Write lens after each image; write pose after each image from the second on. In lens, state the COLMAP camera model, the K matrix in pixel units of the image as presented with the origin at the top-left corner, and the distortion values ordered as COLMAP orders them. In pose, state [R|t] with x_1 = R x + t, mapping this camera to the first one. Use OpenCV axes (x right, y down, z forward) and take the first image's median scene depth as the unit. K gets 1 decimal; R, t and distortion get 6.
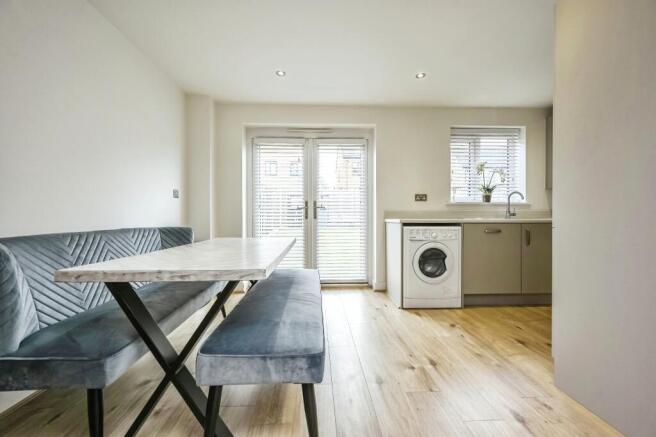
lens RADIAL K [[265.6, 0, 328.0], [0, 265.6, 218.5], [0, 0, 1]] dist [-0.001642, -0.000074]
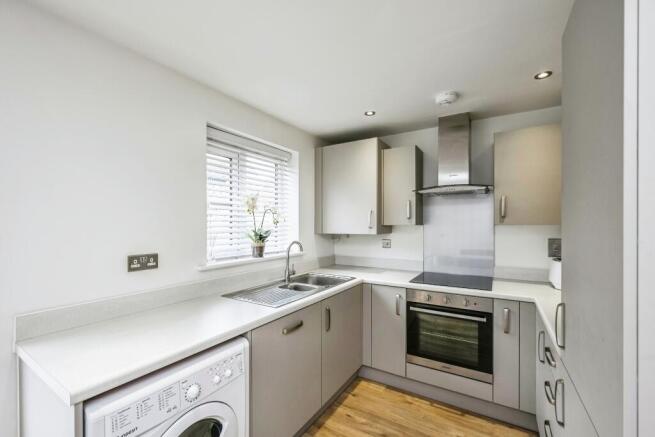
lens RADIAL K [[271.4, 0, 334.3], [0, 271.4, 225.7], [0, 0, 1]] dist [0.001137, 0.000273]
pose [[0.550186, -0.004660, 0.835029, 0.149327], [0.006109, 0.999980, 0.001555, -0.138279], [-0.835020, 0.004245, 0.550203, 0.489893]]
